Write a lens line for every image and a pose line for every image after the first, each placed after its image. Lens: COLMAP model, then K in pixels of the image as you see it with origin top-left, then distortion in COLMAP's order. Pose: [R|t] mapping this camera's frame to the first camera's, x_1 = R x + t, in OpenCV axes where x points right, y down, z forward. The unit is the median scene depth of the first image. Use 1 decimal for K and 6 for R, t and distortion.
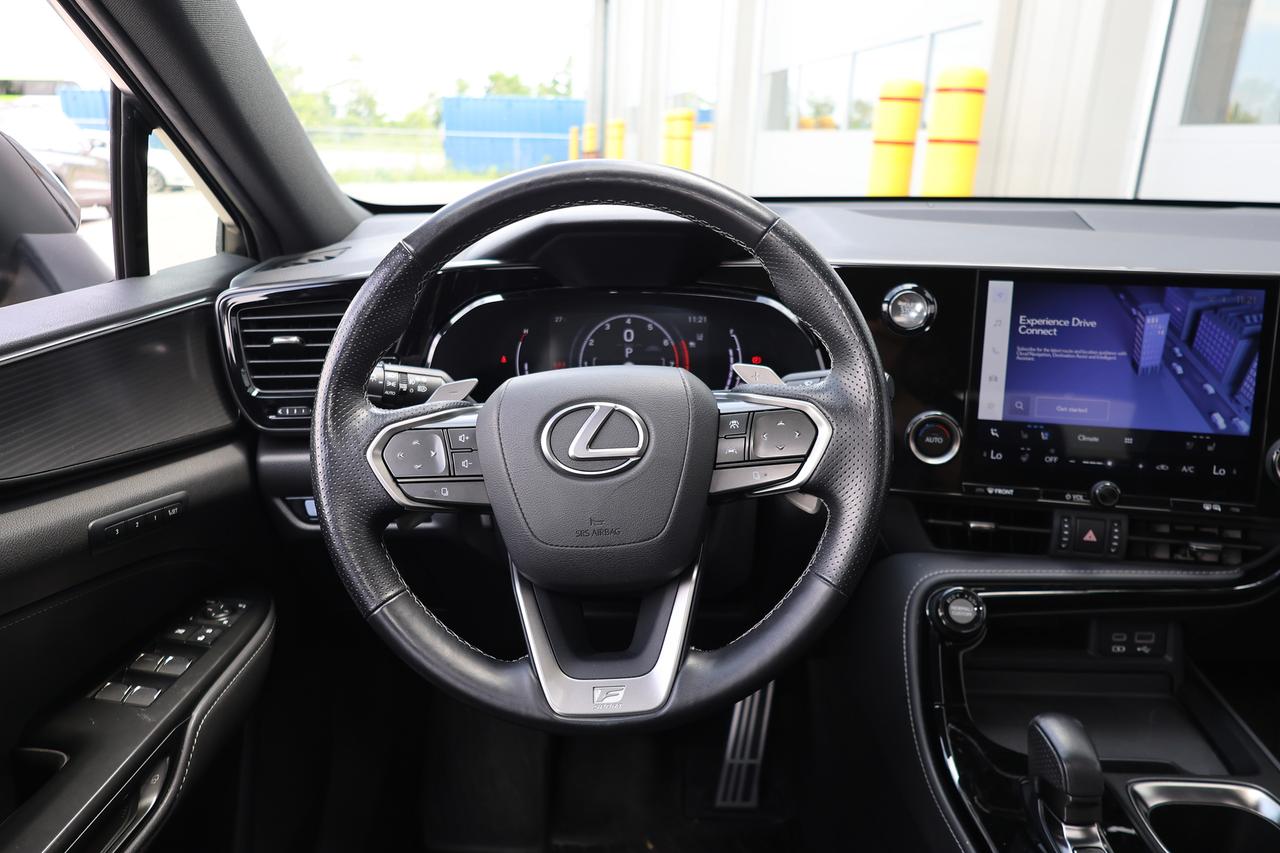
lens RADIAL K [[964.3, 0, 630.8], [0, 964.3, 418.6], [0, 0, 1]] dist [0.009104, 0.028980]
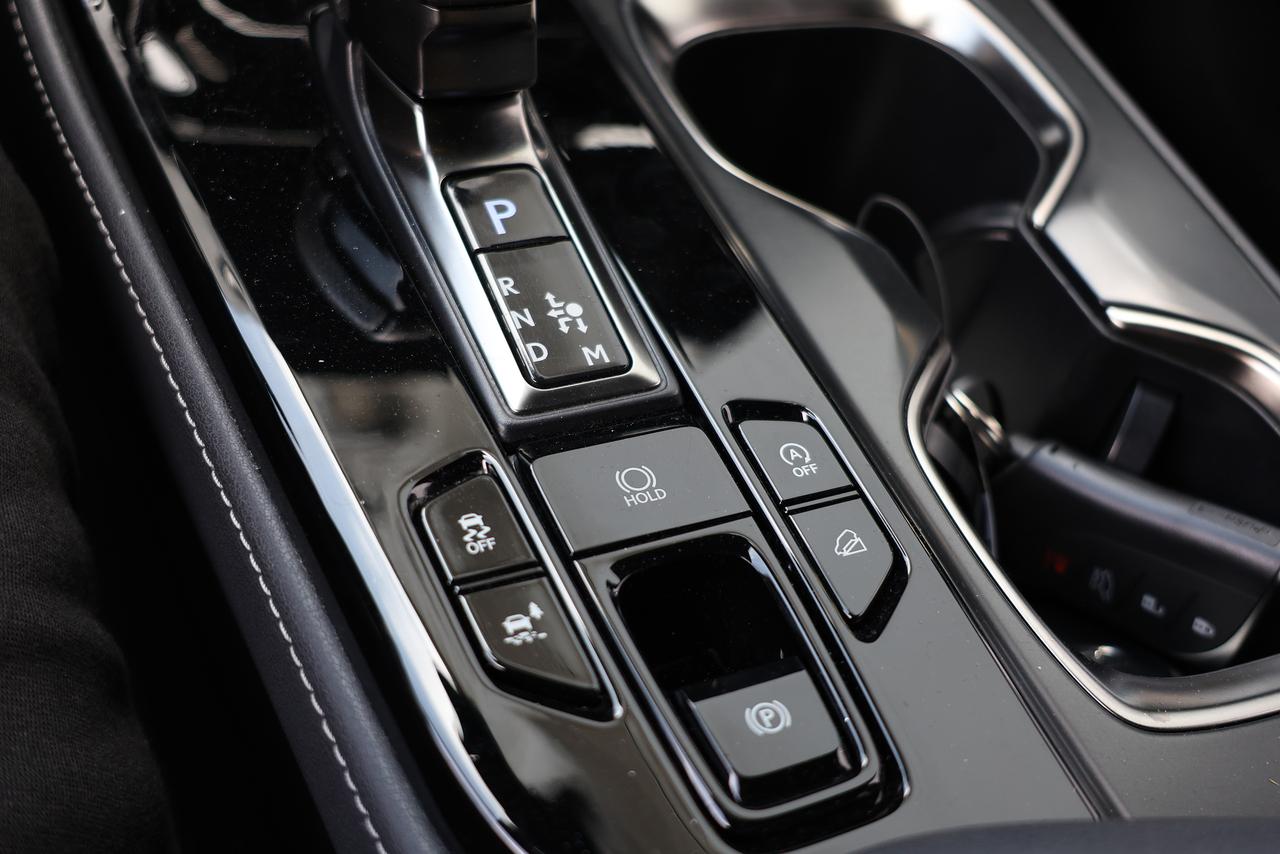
lens RADIAL K [[1629.7, 0, 660.3], [0, 1629.7, 491.3], [0, 0, 1]] dist [0.003680, 0.000000]
pose [[0.892024, -0.194492, 0.408002, 0.230377], [-0.050312, 0.854348, 0.517260, 0.207191], [-0.449178, -0.481936, 0.752314, 0.433682]]
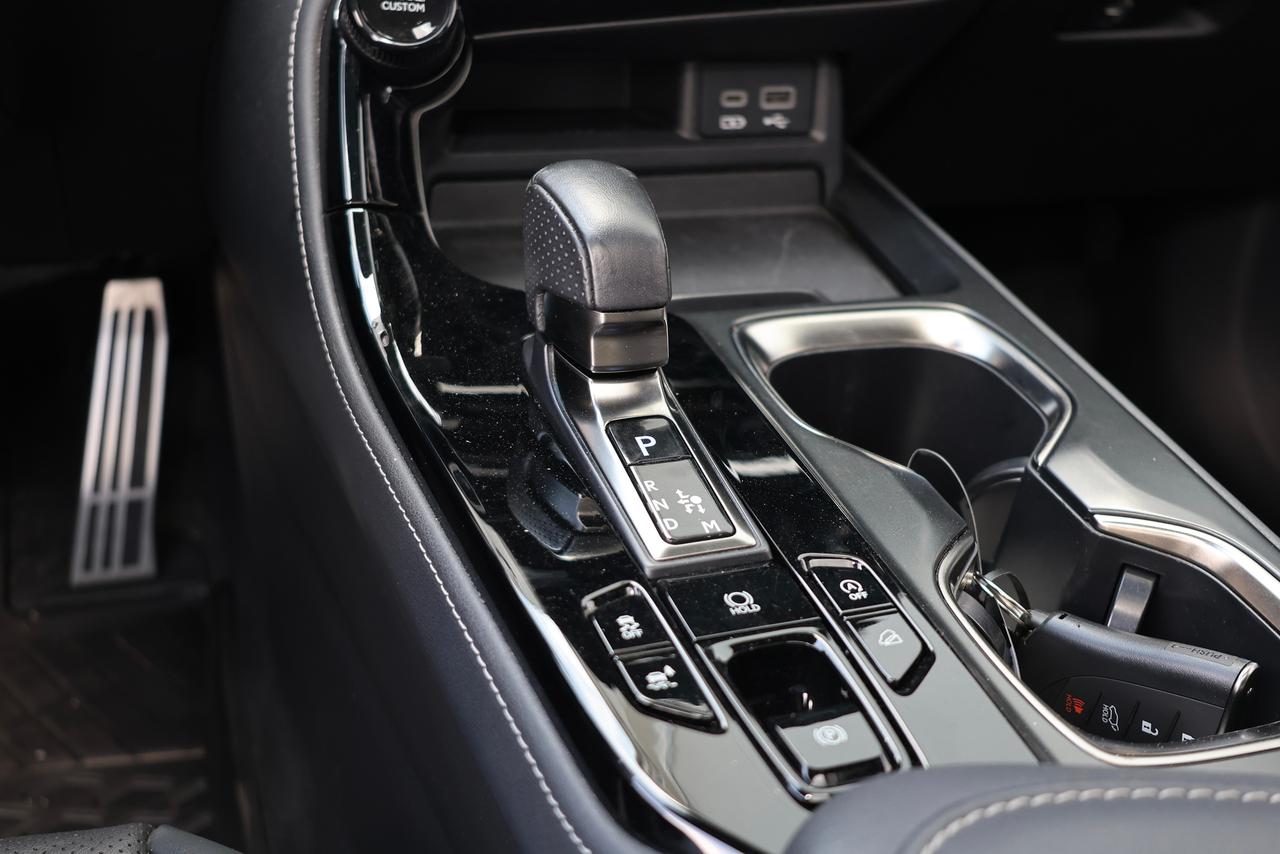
lens RADIAL K [[1451.6, 0, 642.3], [0, 1451.6, 432.0], [0, 0, 1]] dist [0.026516, 0.000000]
pose [[0.931136, -0.109608, 0.347811, 0.188198], [0.022072, 0.968952, 0.246263, 0.223618], [-0.364004, -0.221627, 0.904645, 0.310598]]
